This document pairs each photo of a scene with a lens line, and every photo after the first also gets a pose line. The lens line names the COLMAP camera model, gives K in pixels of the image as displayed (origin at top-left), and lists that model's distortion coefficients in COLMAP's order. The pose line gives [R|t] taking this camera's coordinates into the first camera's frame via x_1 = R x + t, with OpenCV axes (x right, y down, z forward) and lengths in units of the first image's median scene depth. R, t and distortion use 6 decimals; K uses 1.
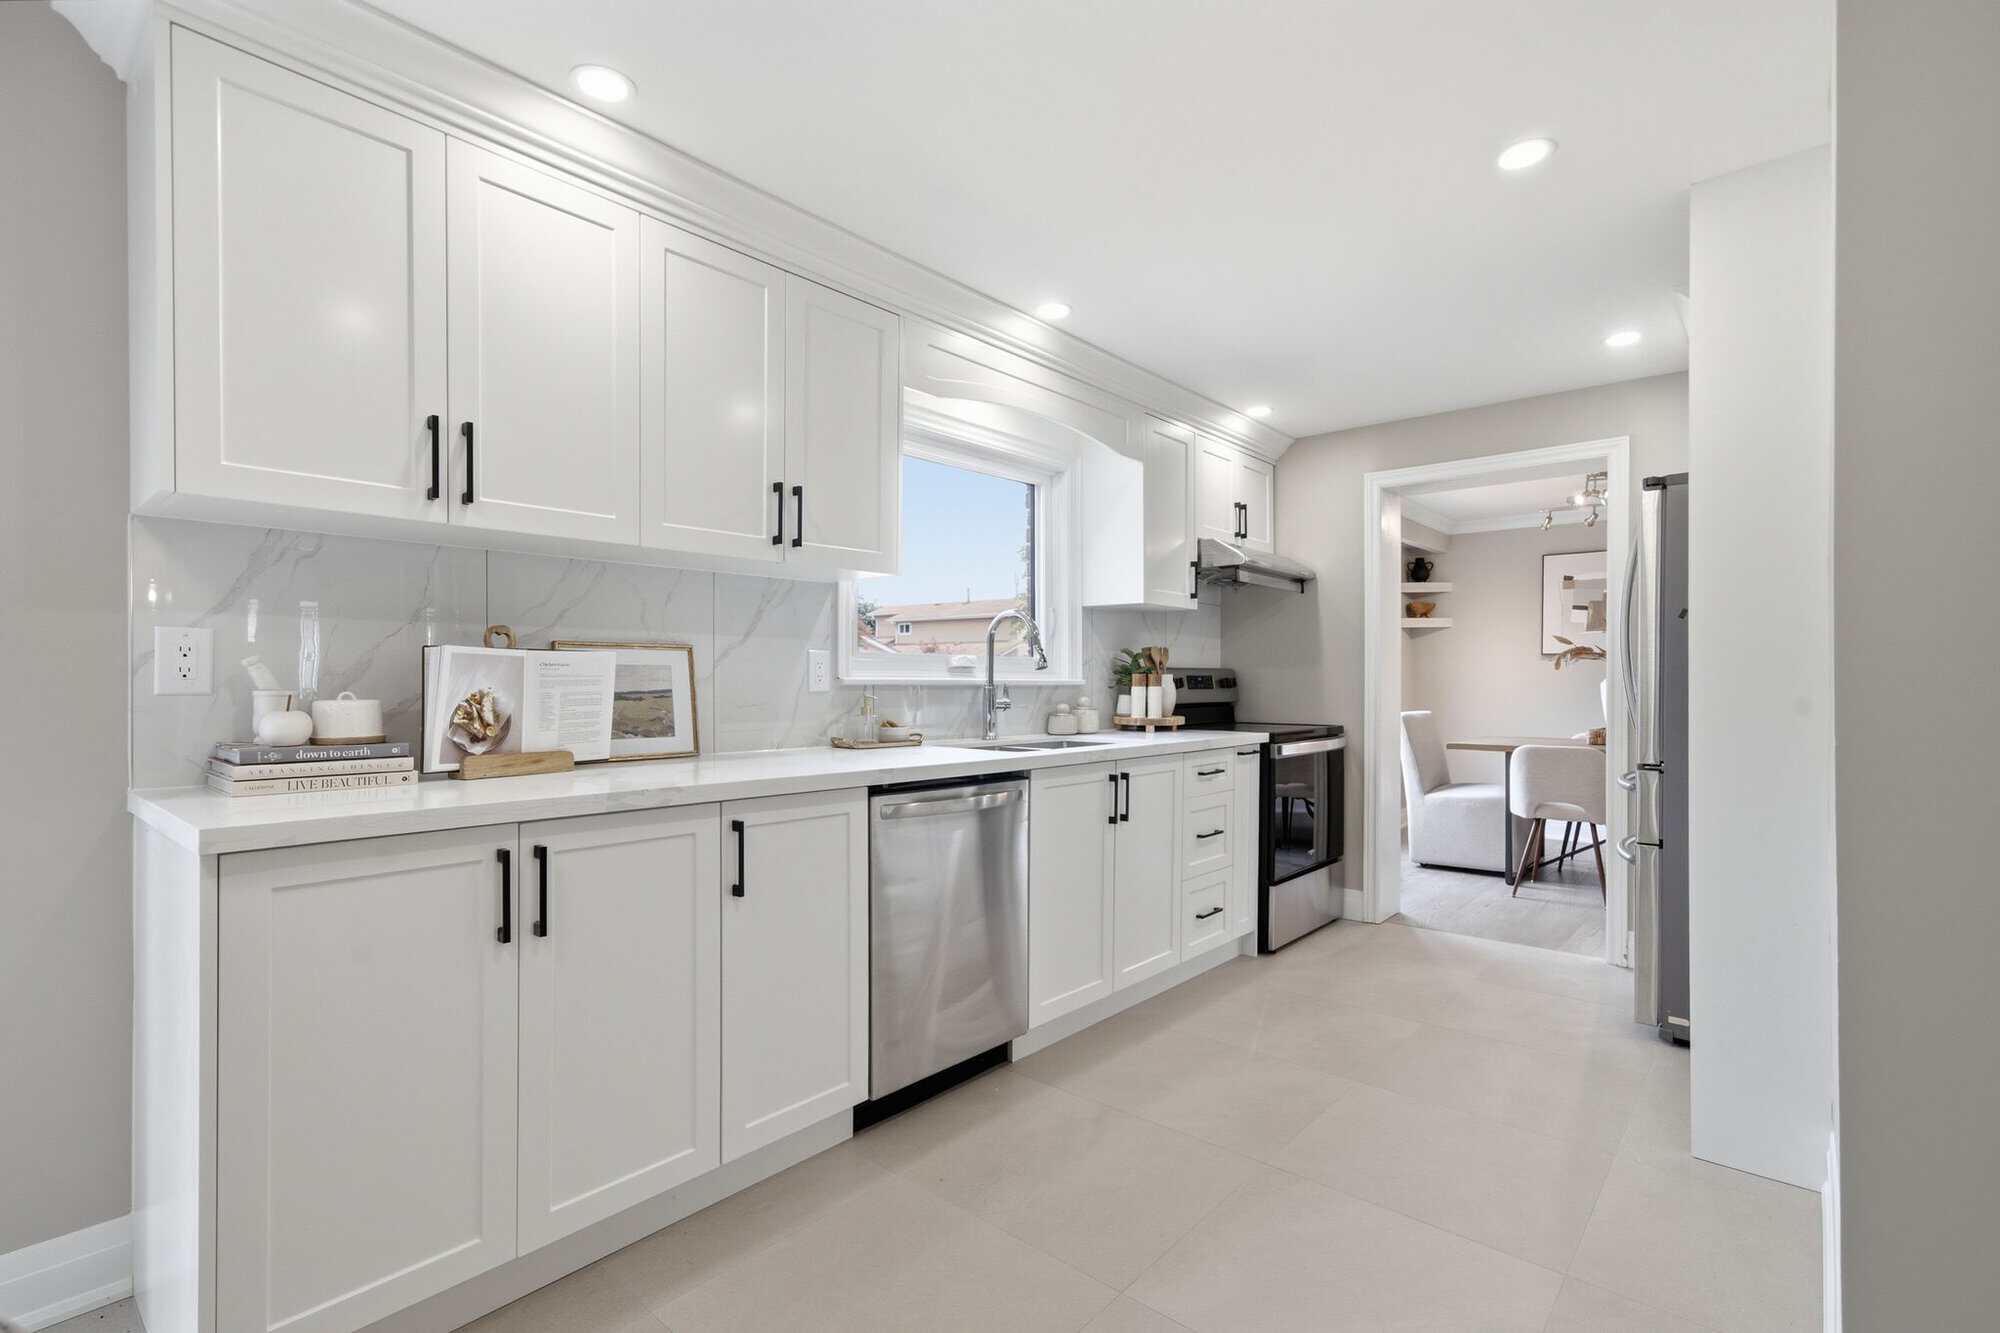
lens RADIAL K [[914.1, 0, 1000.0], [0, 914.1, 666.5], [0, 0, 1]] dist [-0.001328, -0.000019]
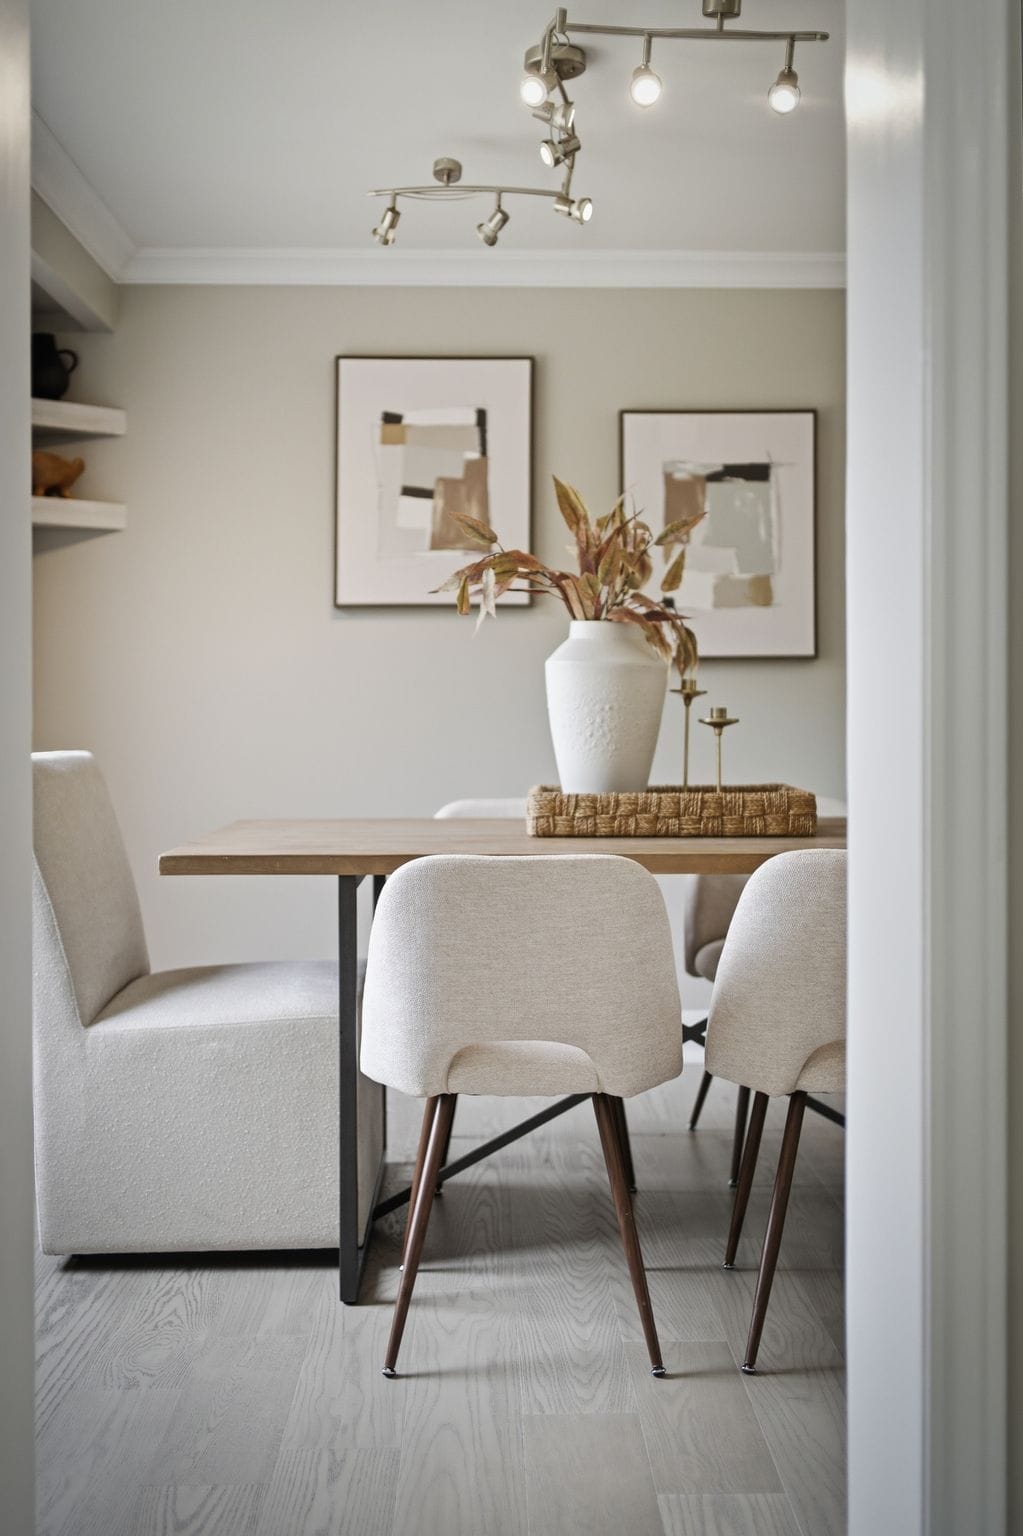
lens RADIAL K [[1639.7, 0, 512.4], [0, 1639.7, 742.2], [0, 0, 1]] dist [-0.011358, -0.004534]
pose [[0.741559, -0.014900, 0.670723, 0.292352], [-0.007494, 0.999507, 0.030490, 0.040113], [-0.670846, -0.027636, 0.741081, 0.712194]]
